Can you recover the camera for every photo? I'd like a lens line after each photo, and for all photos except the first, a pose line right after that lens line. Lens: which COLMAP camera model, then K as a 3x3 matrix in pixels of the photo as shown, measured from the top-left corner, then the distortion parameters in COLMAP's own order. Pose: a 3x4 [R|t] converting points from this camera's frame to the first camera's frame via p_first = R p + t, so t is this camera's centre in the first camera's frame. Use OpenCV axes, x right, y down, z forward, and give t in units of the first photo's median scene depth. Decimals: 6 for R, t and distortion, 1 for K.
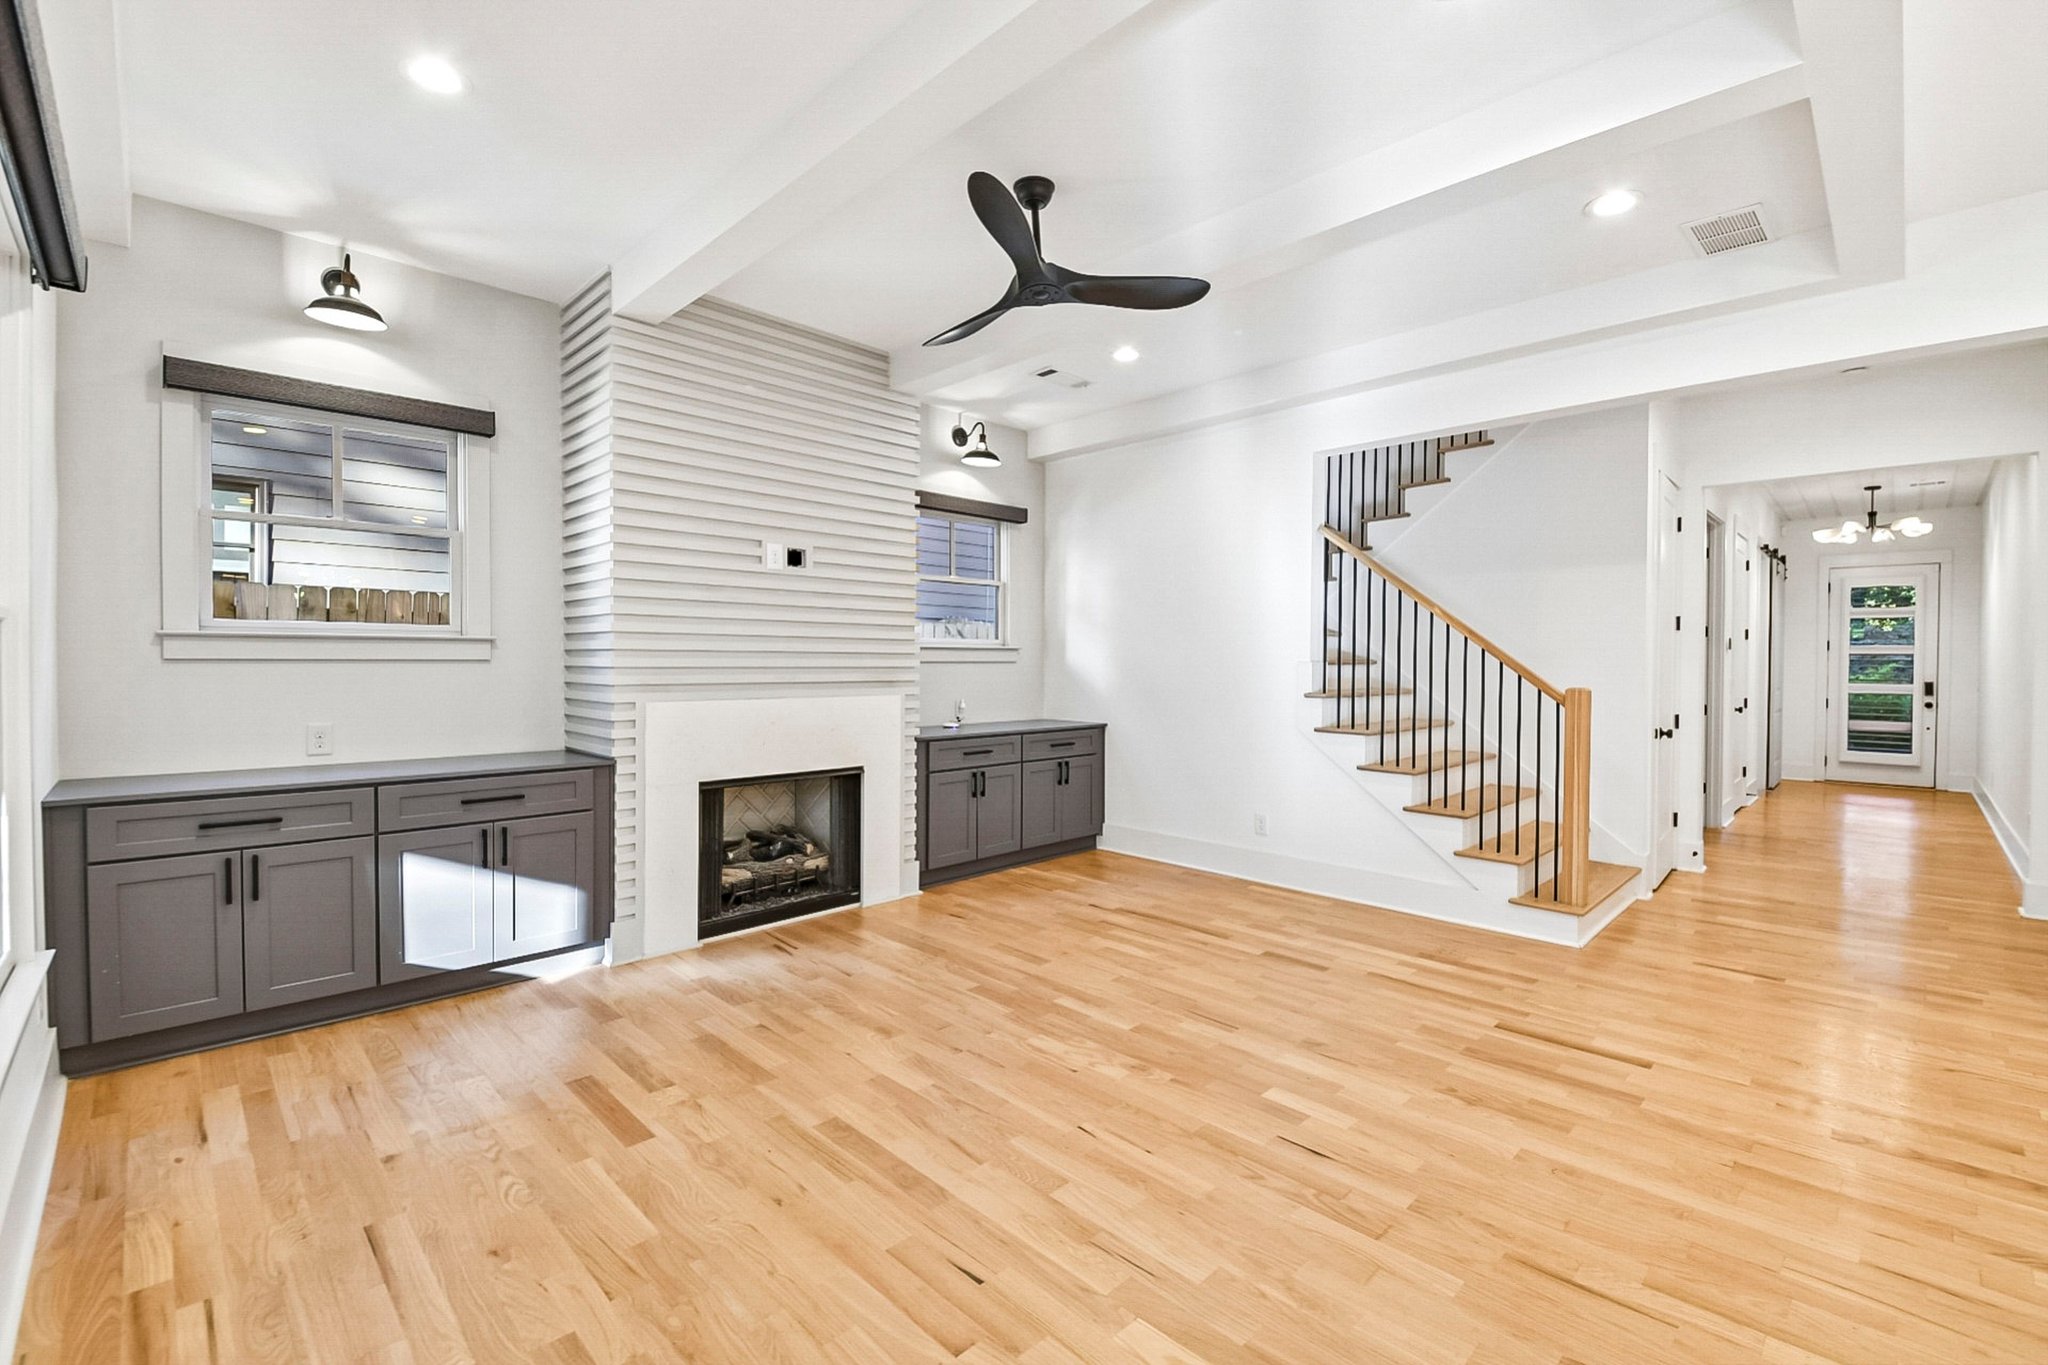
lens RADIAL K [[879.7, 0, 1038.1], [0, 879.7, 675.0], [0, 0, 1]] dist [0.009712, -0.013066]
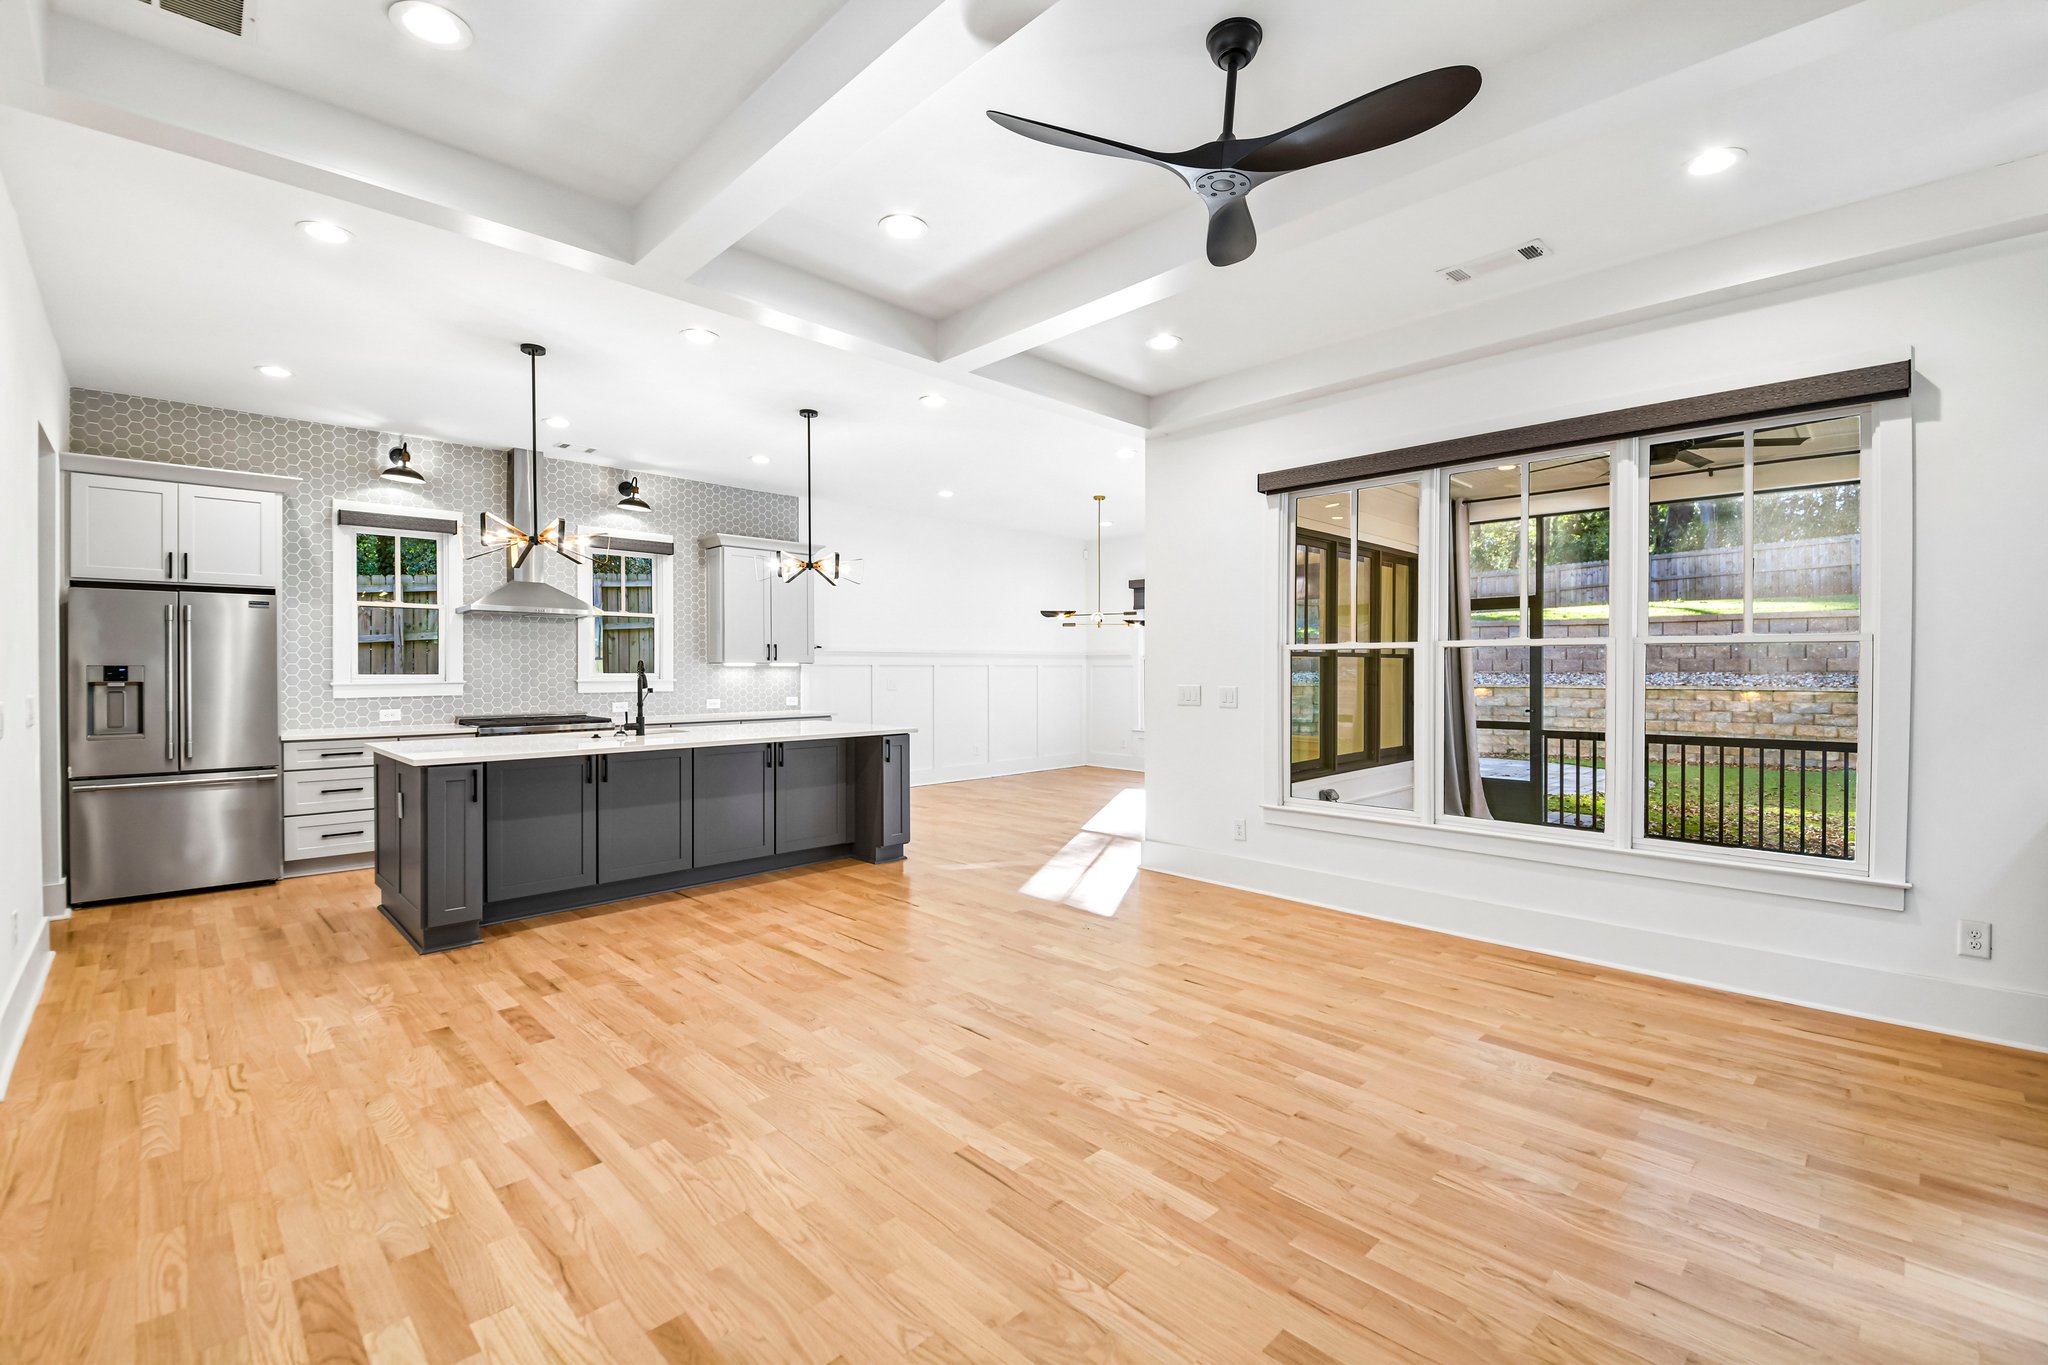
lens RADIAL K [[879.7, 0, 1034.7], [0, 879.7, 667.1], [0, 0, 1]] dist [0.009712, -0.013066]
pose [[-0.999984, -0.003840, 0.004116, 0.132832], [-0.003772, 0.999859, 0.016347, -0.022261], [-0.004178, 0.016331, -0.999858, 1.470743]]
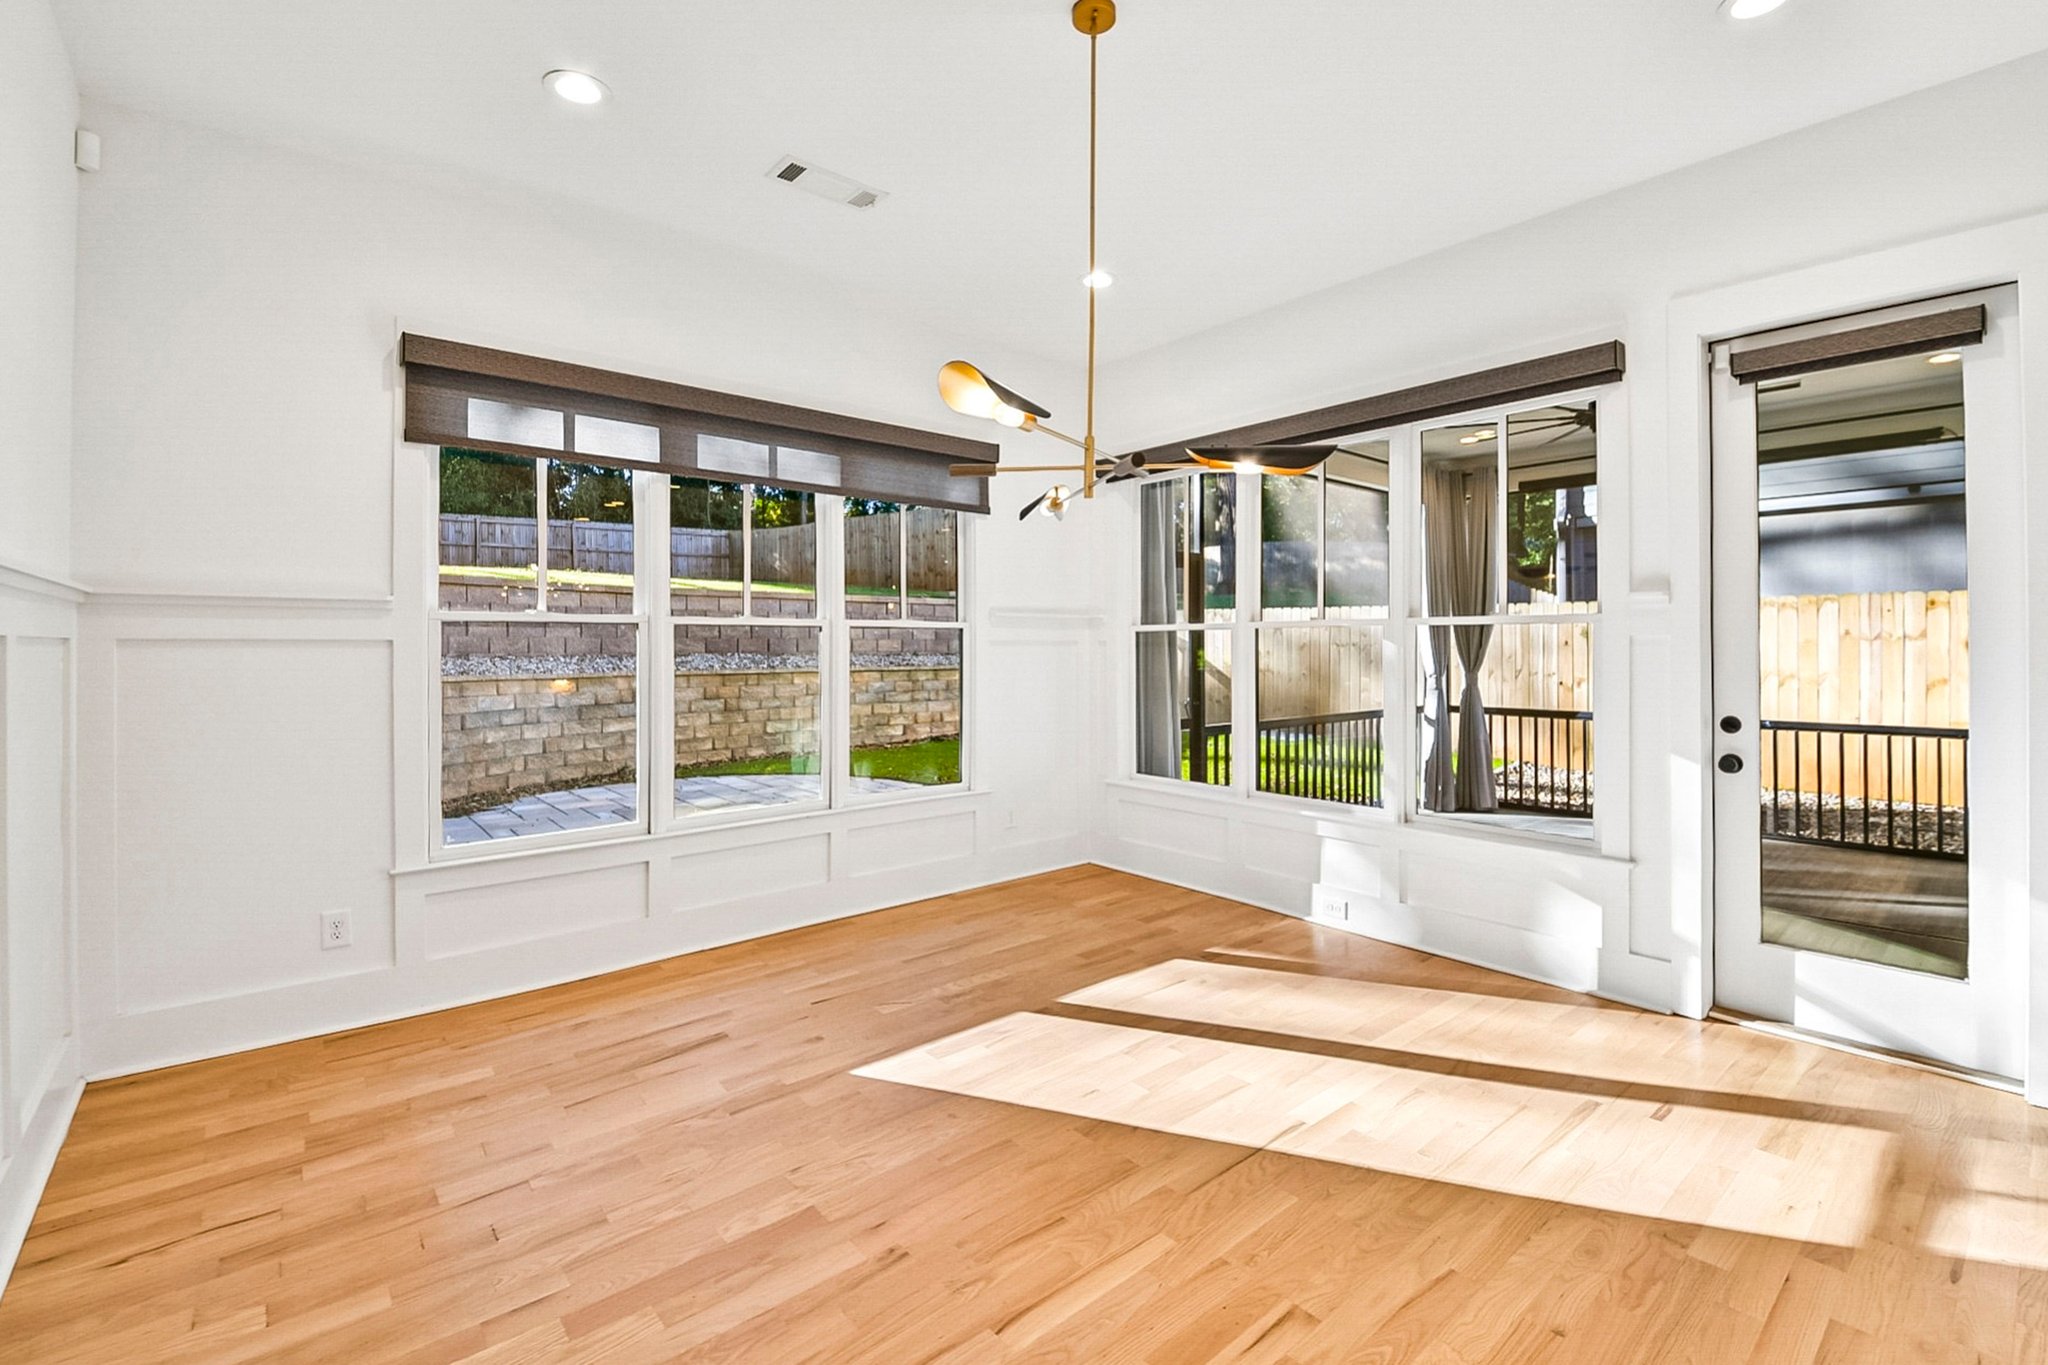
lens RADIAL K [[879.7, 0, 1040.9], [0, 879.7, 640.9], [0, 0, 1]] dist [0.009712, -0.013066]
pose [[-0.081477, -0.010746, -0.996617, 0.584714], [-0.015101, 0.999840, -0.009546, 0.016100], [0.996561, 0.014272, -0.081626, -0.786981]]
